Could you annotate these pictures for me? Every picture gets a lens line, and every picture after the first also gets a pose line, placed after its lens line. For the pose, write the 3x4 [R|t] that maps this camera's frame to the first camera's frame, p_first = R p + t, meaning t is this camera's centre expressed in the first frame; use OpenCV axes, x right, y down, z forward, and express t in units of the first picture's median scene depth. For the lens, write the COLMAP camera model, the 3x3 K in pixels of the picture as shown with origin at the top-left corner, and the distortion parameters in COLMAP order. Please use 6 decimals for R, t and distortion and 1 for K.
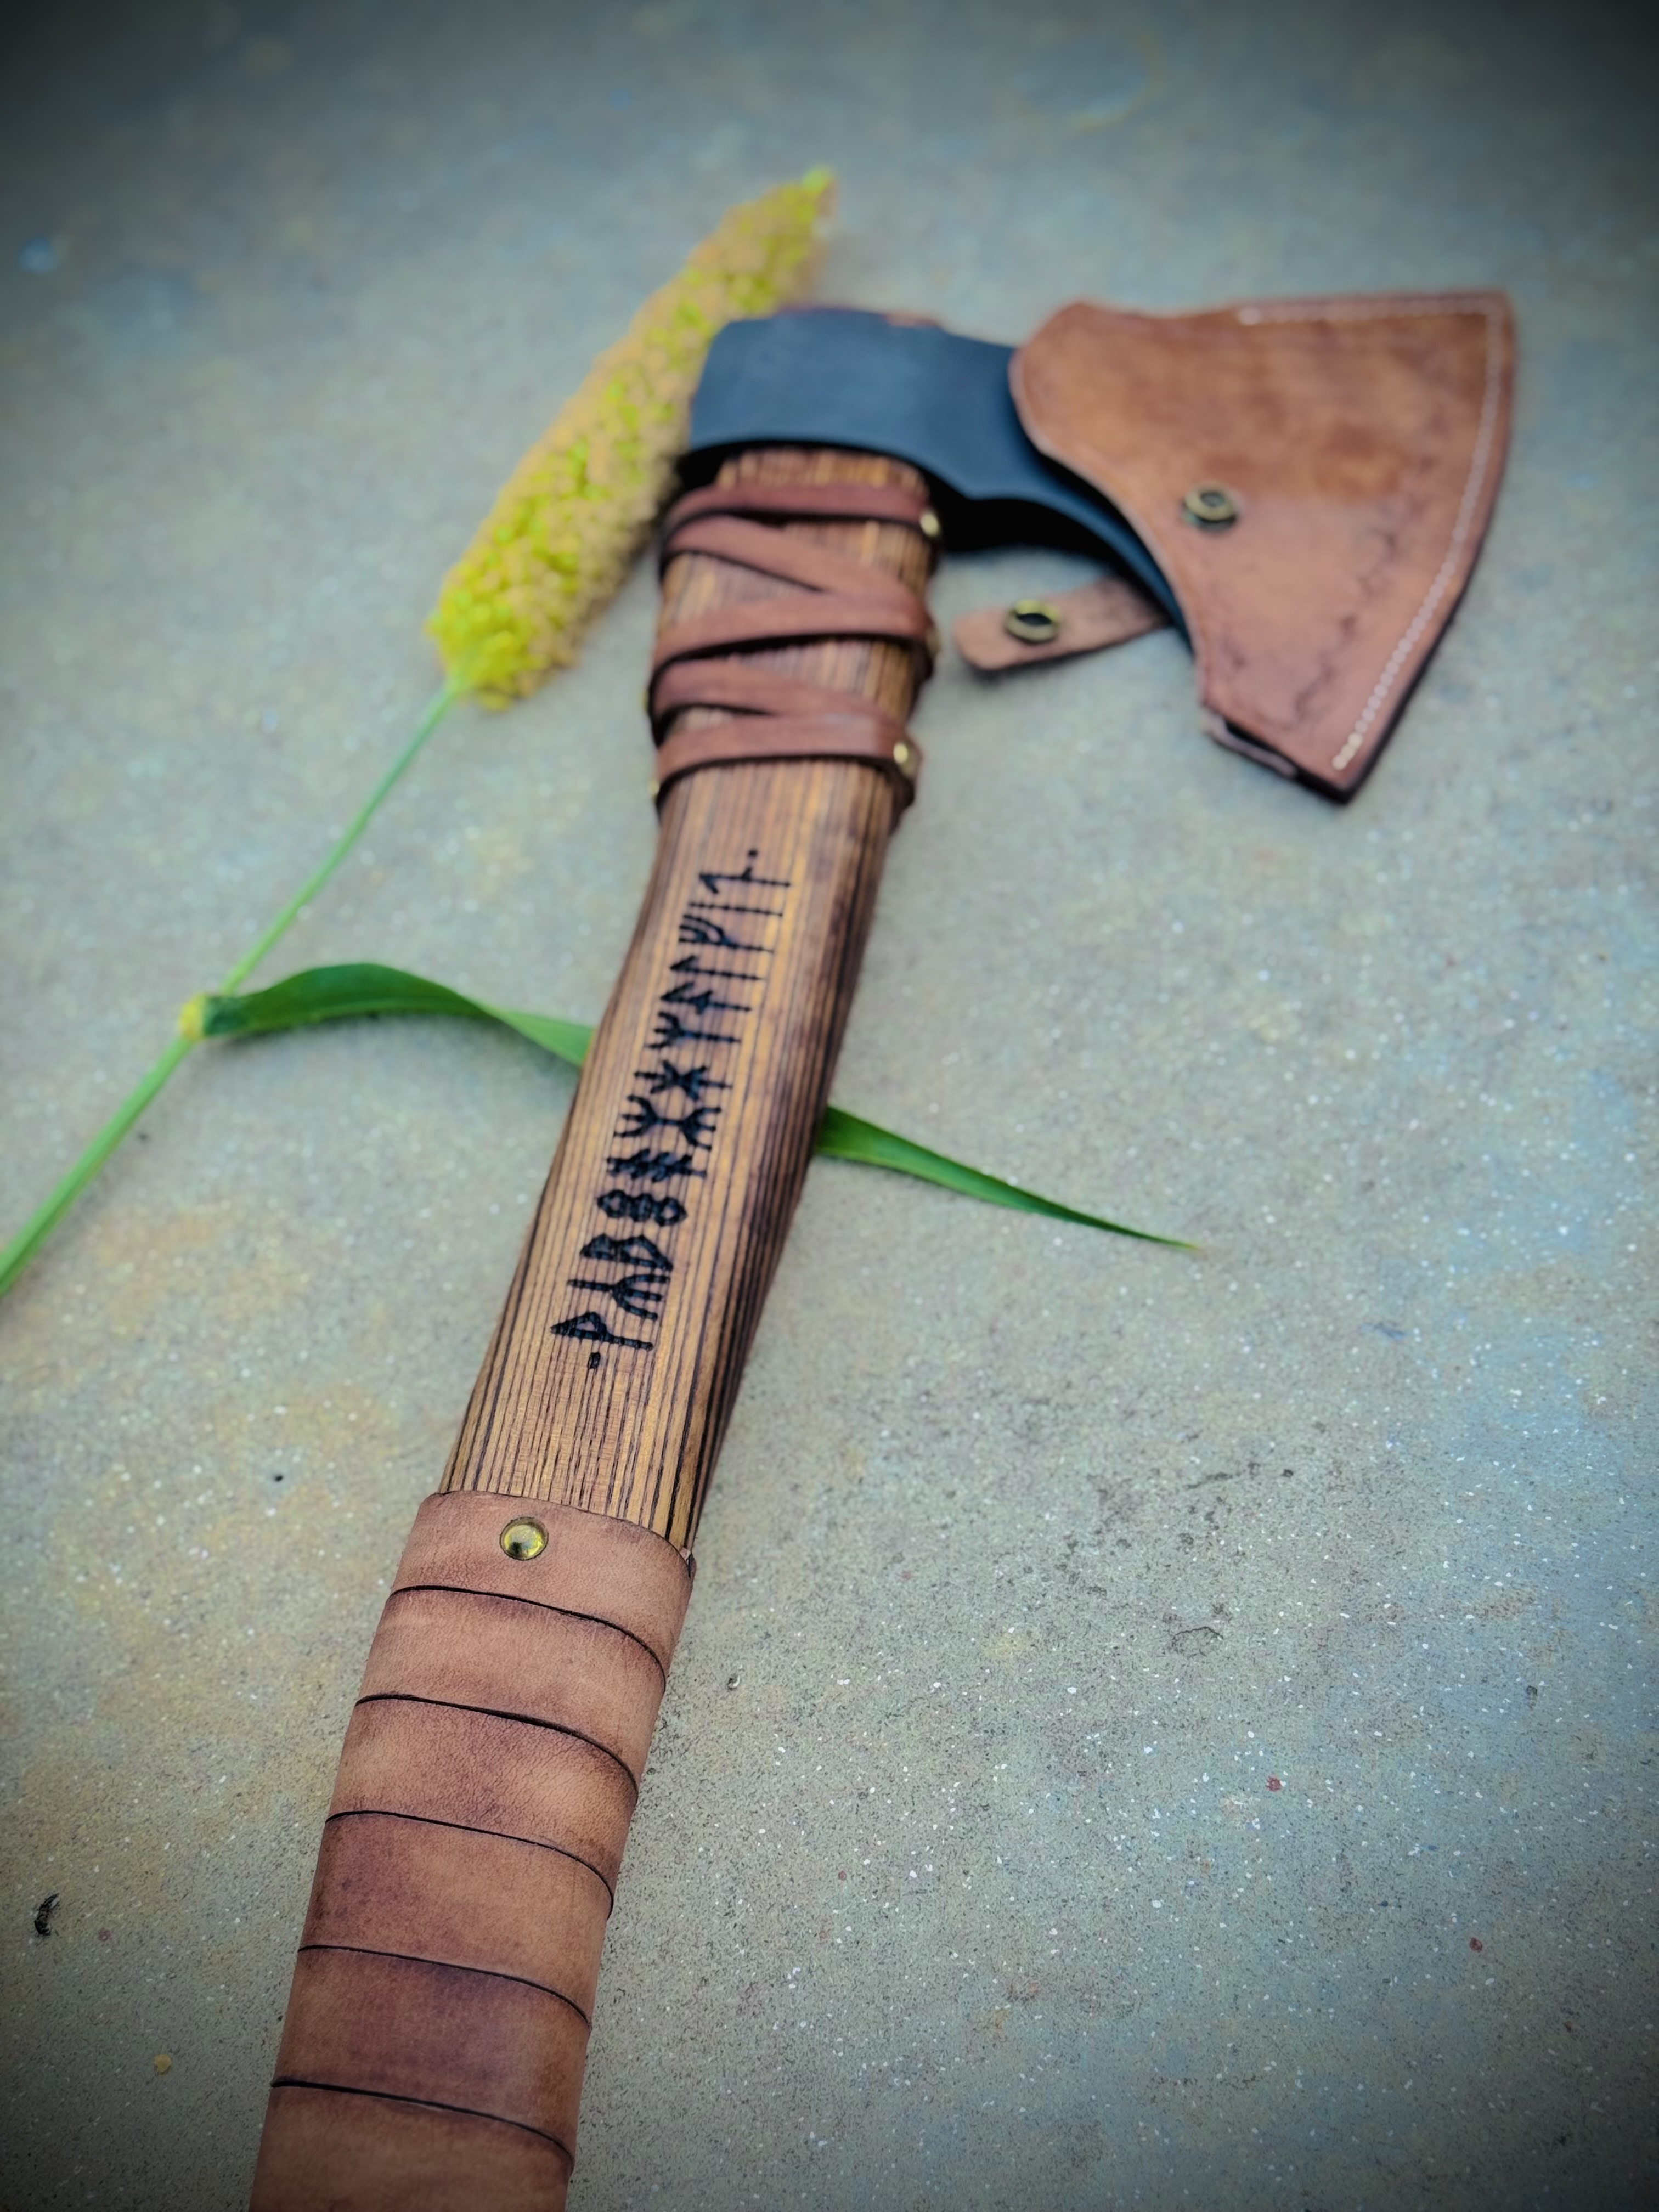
lens RADIAL K [[3153.3, 0, 857.3], [0, 3153.3, 1146.8], [0, 0, 1]] dist [0.169807, -0.277623]
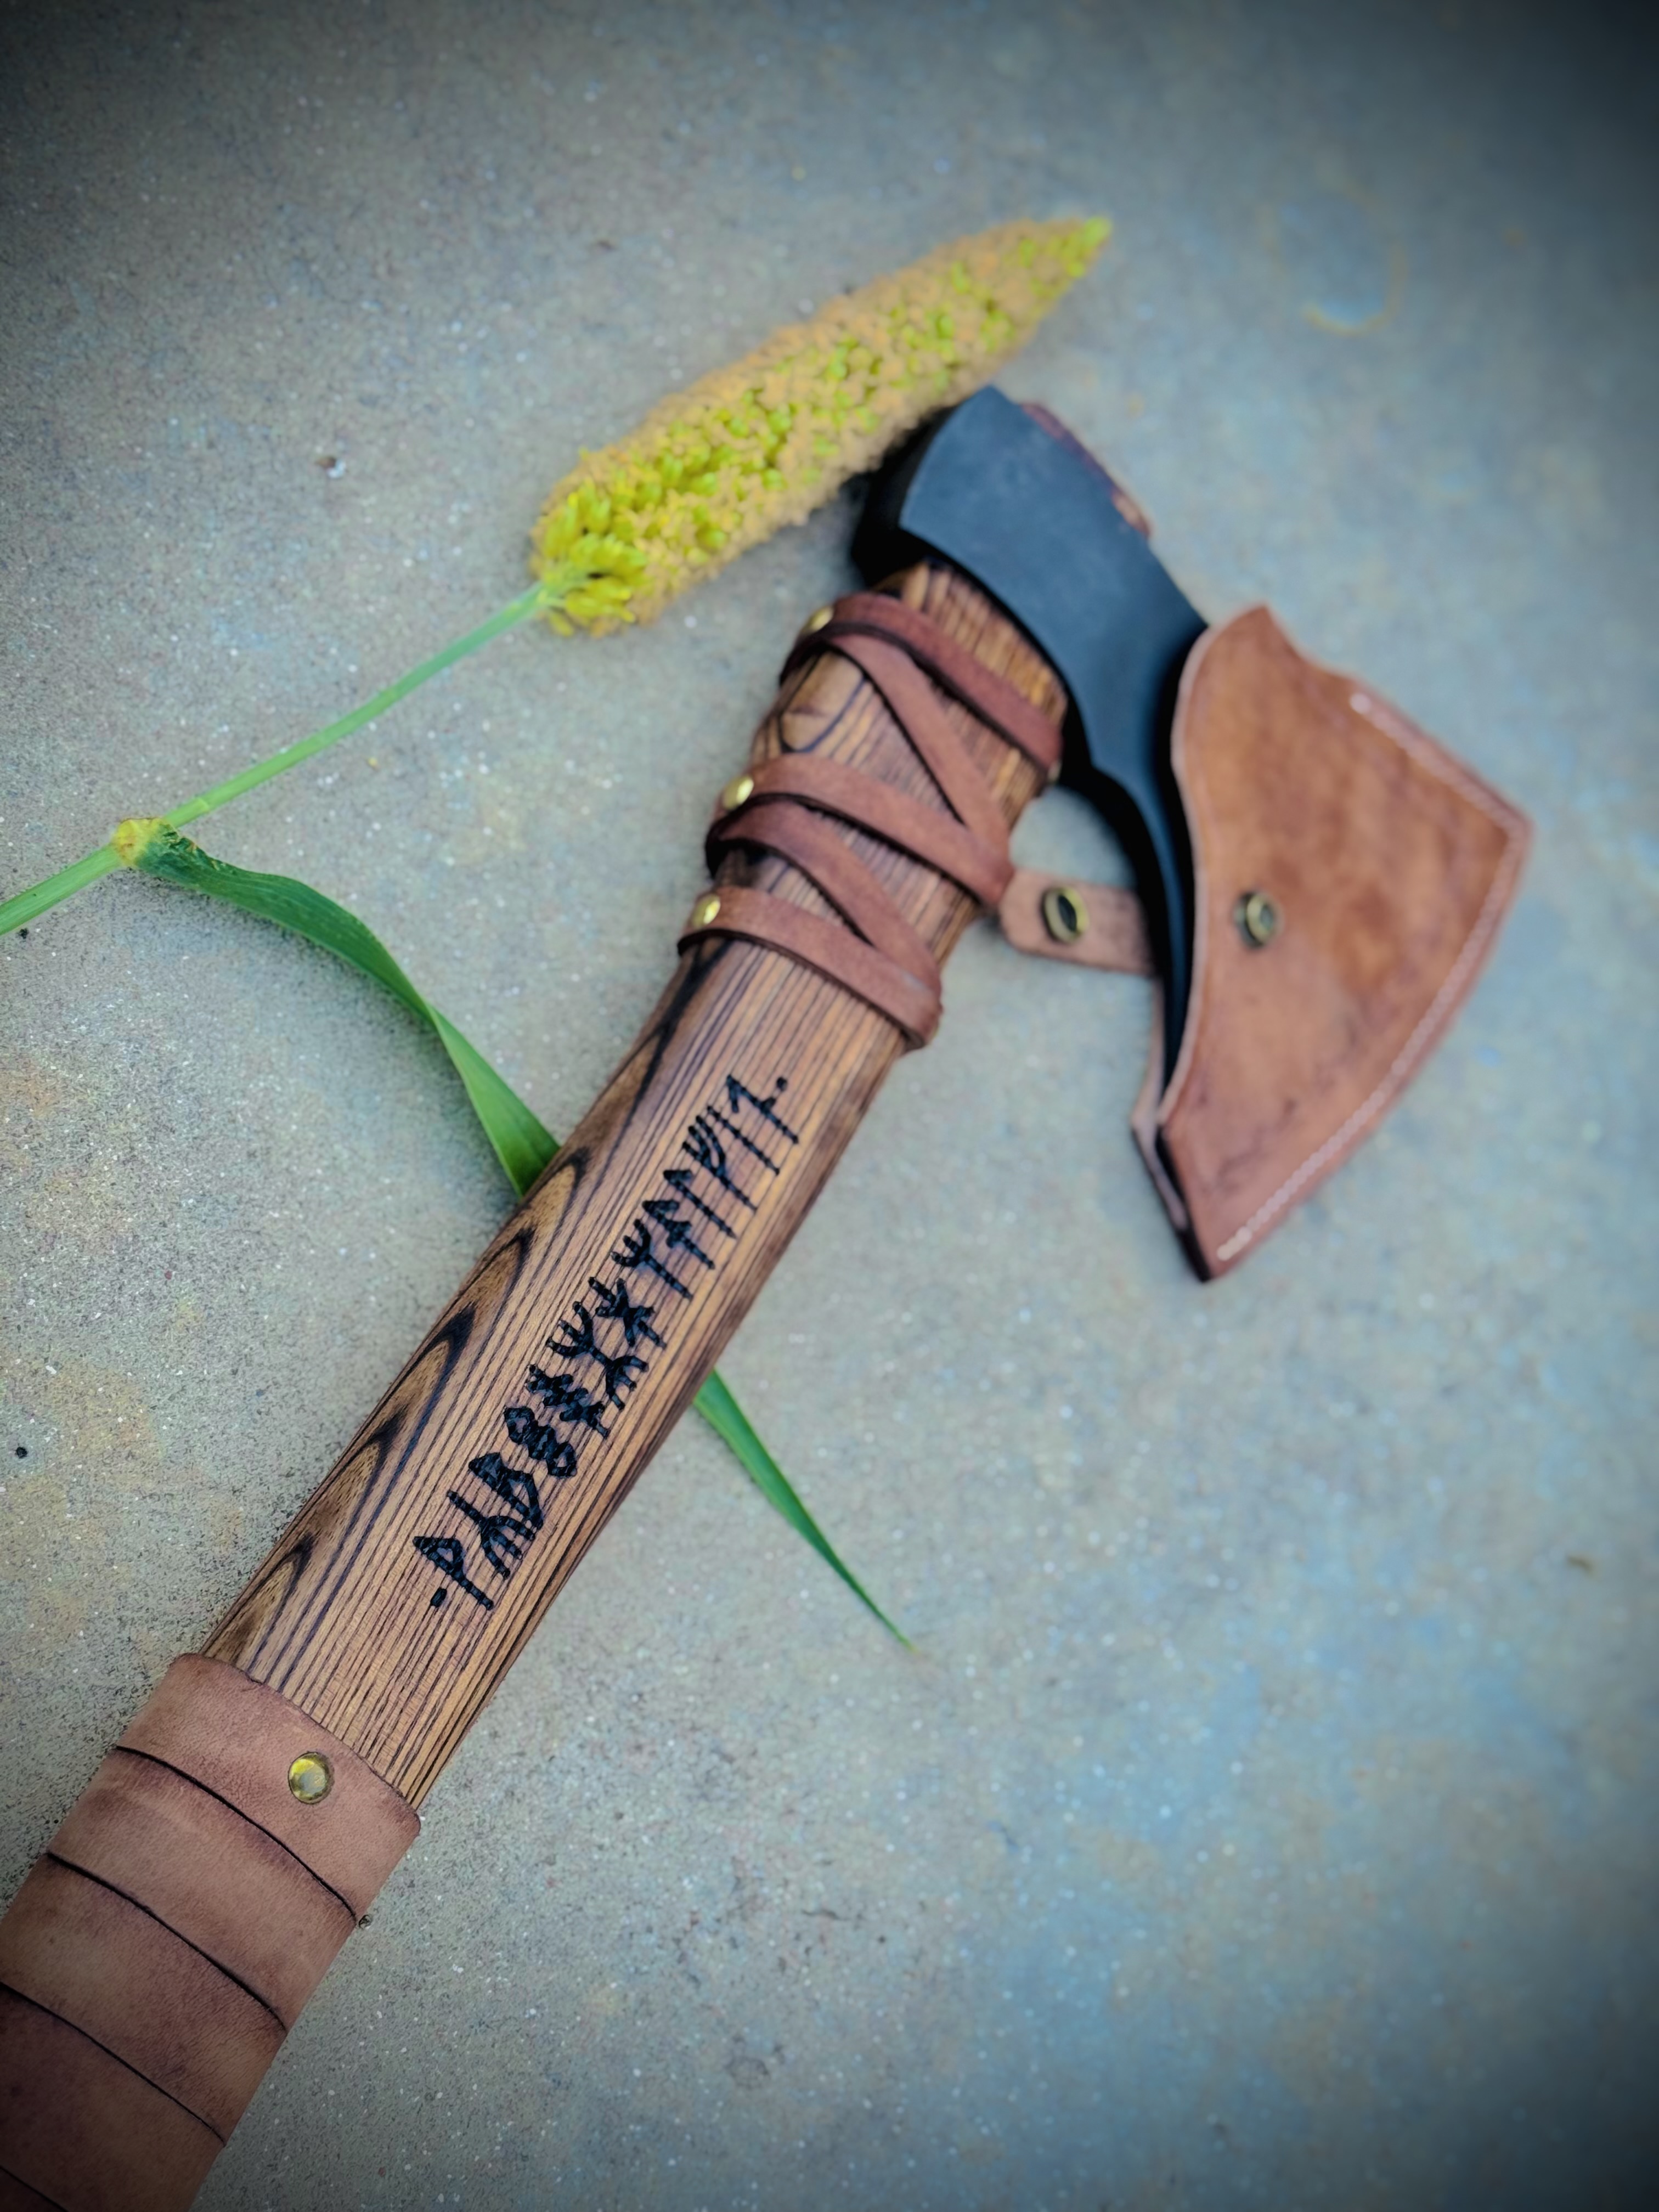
lens RADIAL K [[3150.8, 0, 822.3], [0, 3150.8, 1143.8], [0, 0, 1]] dist [0.145097, -0.102713]
pose [[0.720811, 0.477301, 0.502608, -0.526398], [-0.613669, 0.776577, 0.142614, -0.237329], [-0.322244, -0.411233, 0.852670, 0.197117]]
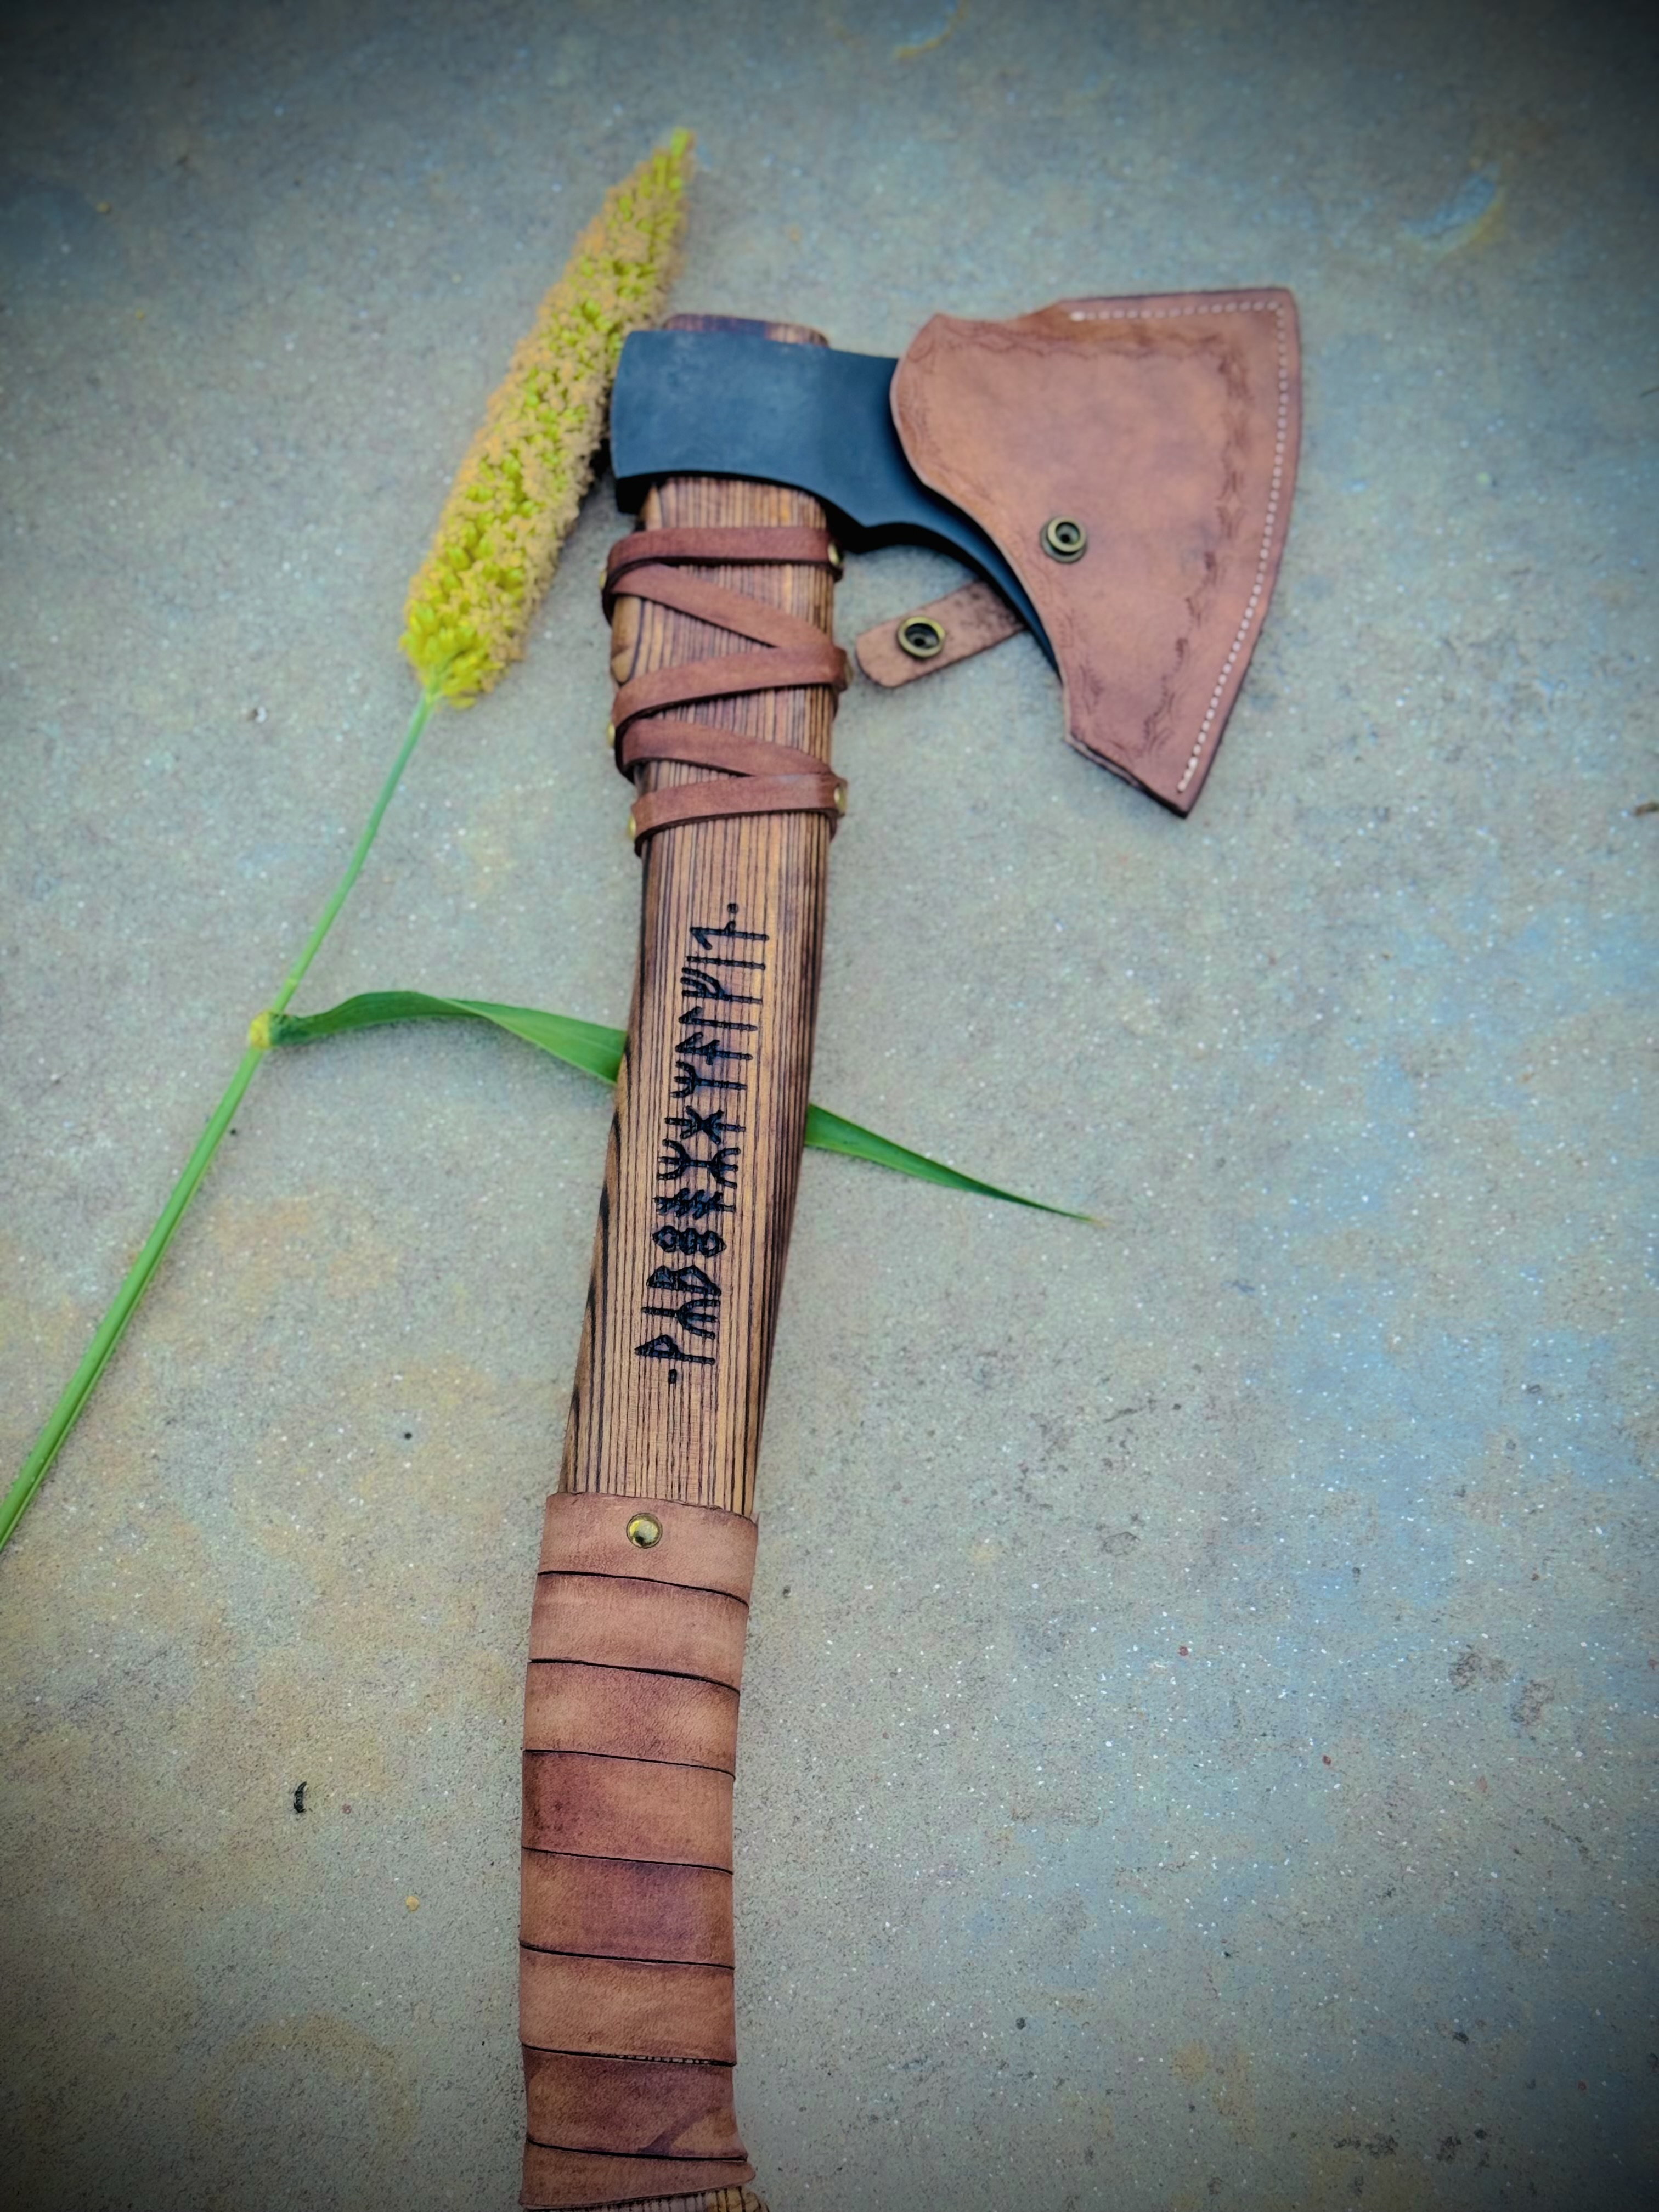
lens RADIAL K [[3153.3, 0, 857.3], [0, 3153.3, 1146.8], [0, 0, 1]] dist [0.169807, -0.277623]
pose [[0.984877, -0.074722, 0.156311, -0.199646], [0.019938, 0.945103, 0.326165, -0.438527], [-0.172101, -0.318116, 0.932300, -0.211274]]
